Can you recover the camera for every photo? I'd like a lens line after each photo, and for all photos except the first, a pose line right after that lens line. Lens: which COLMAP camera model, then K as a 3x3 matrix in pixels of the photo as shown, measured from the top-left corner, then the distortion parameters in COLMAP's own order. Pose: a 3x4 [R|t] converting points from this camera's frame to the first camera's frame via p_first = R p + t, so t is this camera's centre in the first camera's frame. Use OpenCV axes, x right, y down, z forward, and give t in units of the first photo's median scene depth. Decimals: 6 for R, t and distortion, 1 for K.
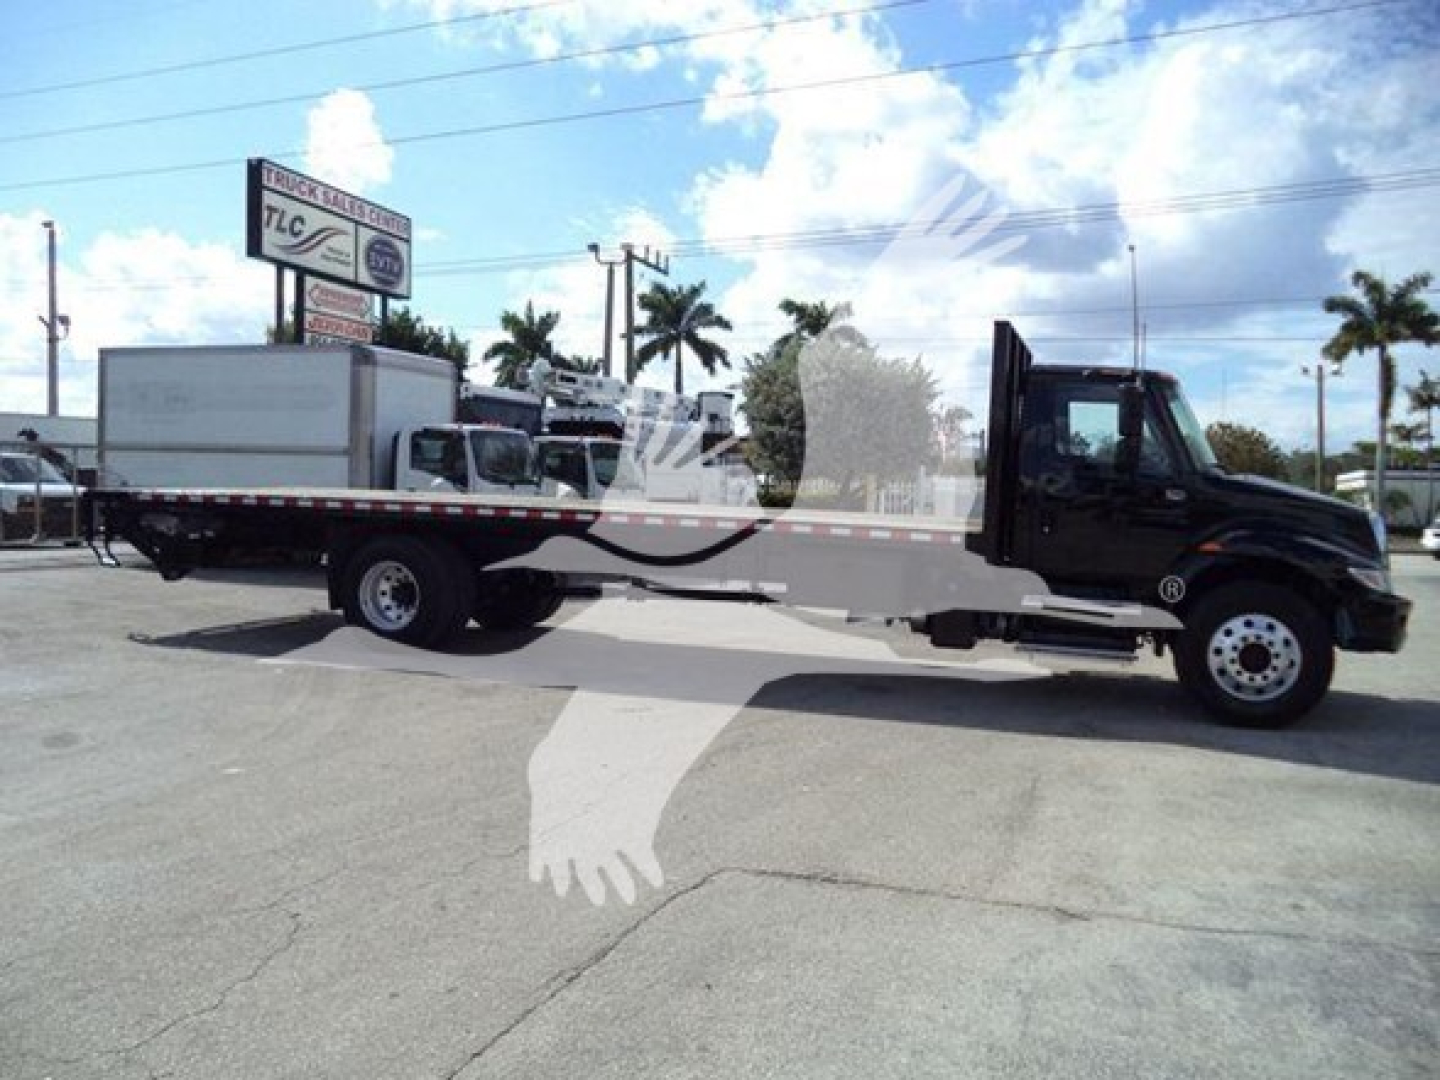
lens RADIAL K [[1186.8, 0, 732.6], [0, 1186.8, 539.0], [0, 0, 1]] dist [-0.021837, 0.017062]
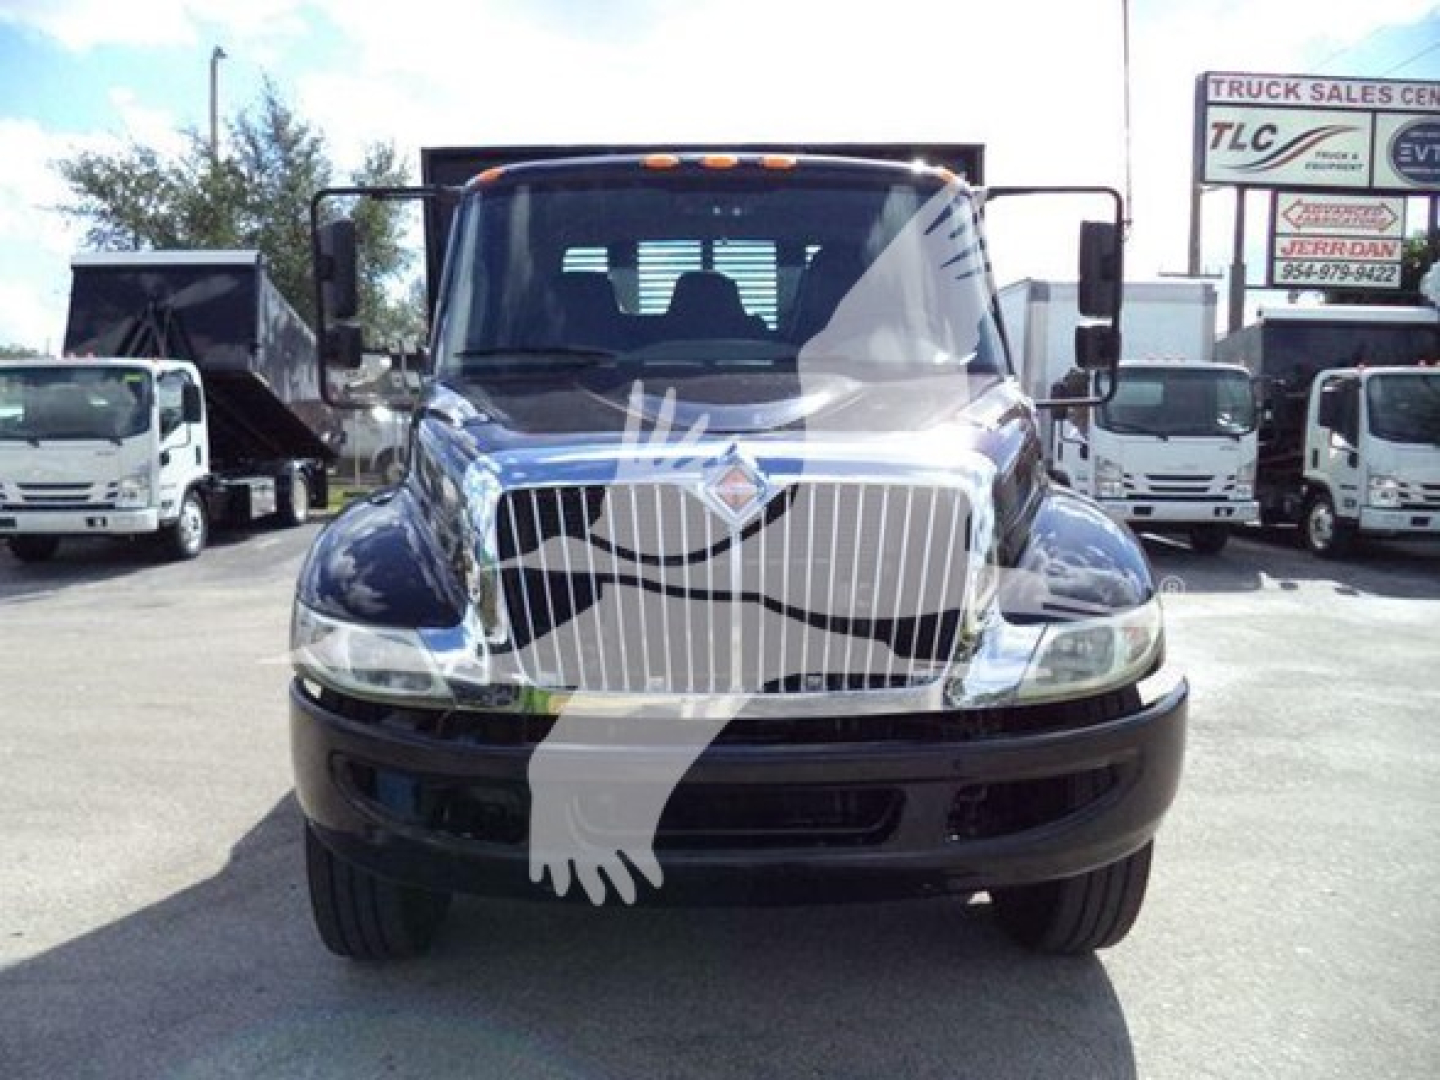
lens RADIAL K [[1186.8, 0, 726.0], [0, 1186.8, 540.9], [0, 0, 1]] dist [-0.021837, 0.017062]
pose [[0.353728, 0.072301, -0.932550, 0.301813], [-0.045286, 0.997163, 0.060133, -0.008173], [0.934252, 0.020960, 0.355998, 0.332970]]
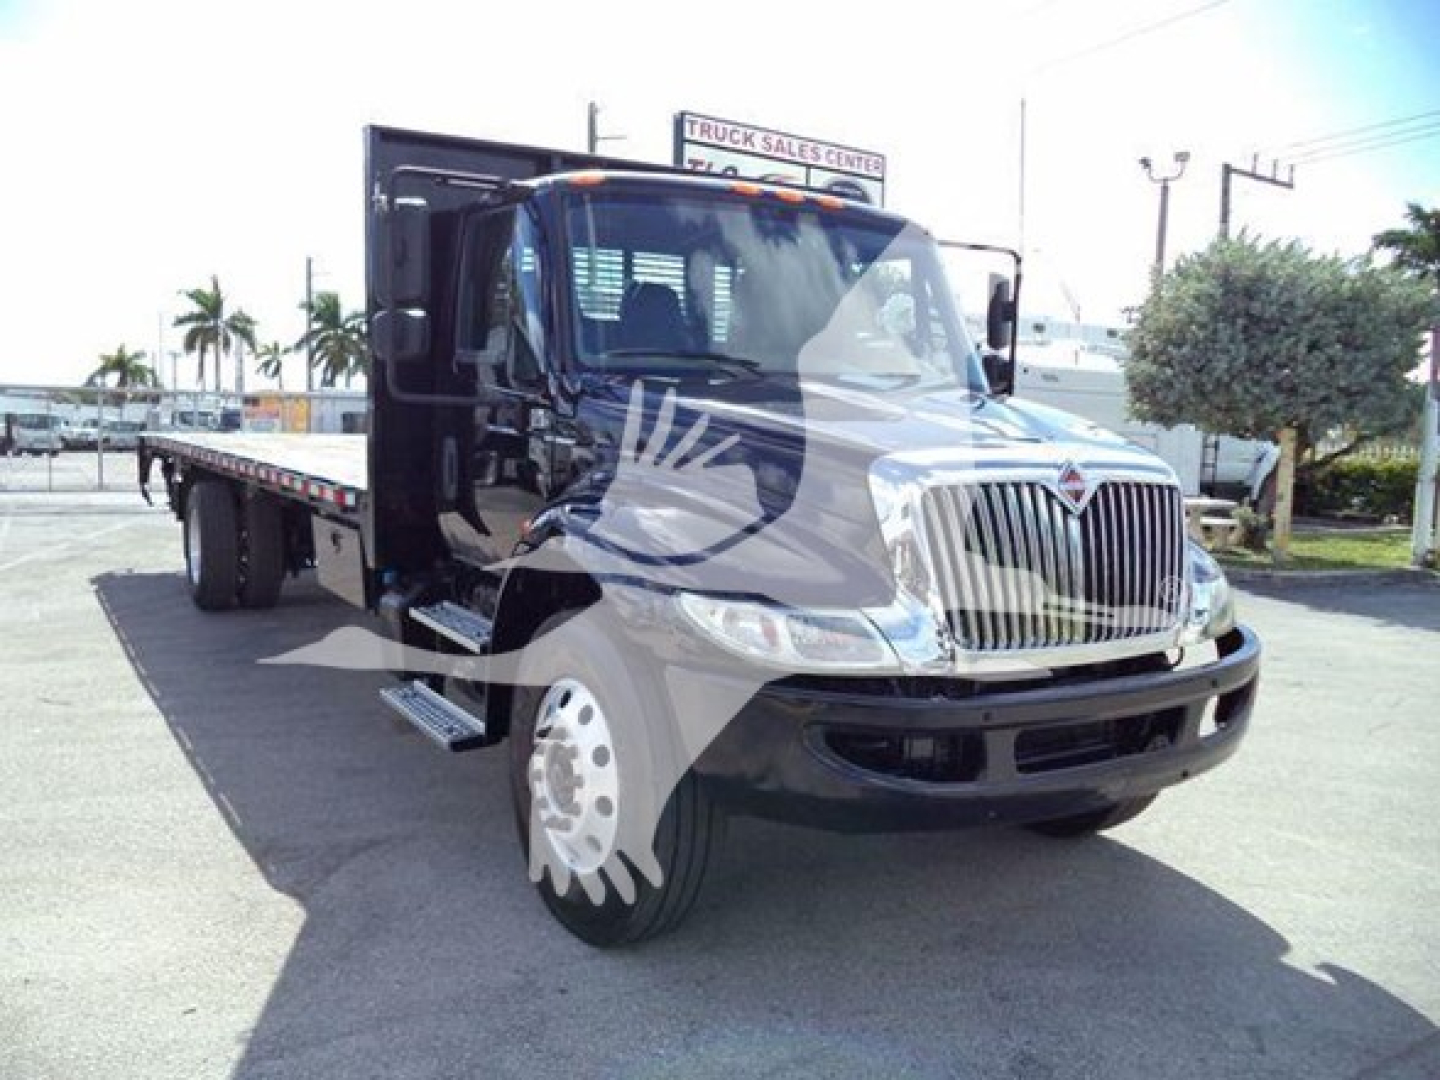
lens RADIAL K [[1186.8, 0, 722.7], [0, 1186.8, 528.4], [0, 0, 1]] dist [-0.021837, 0.017062]
pose [[0.773014, 0.052785, -0.632189, 0.253167], [-0.044333, 0.998591, 0.029170, -0.004082], [0.632838, 0.005478, 0.774265, 0.239293]]
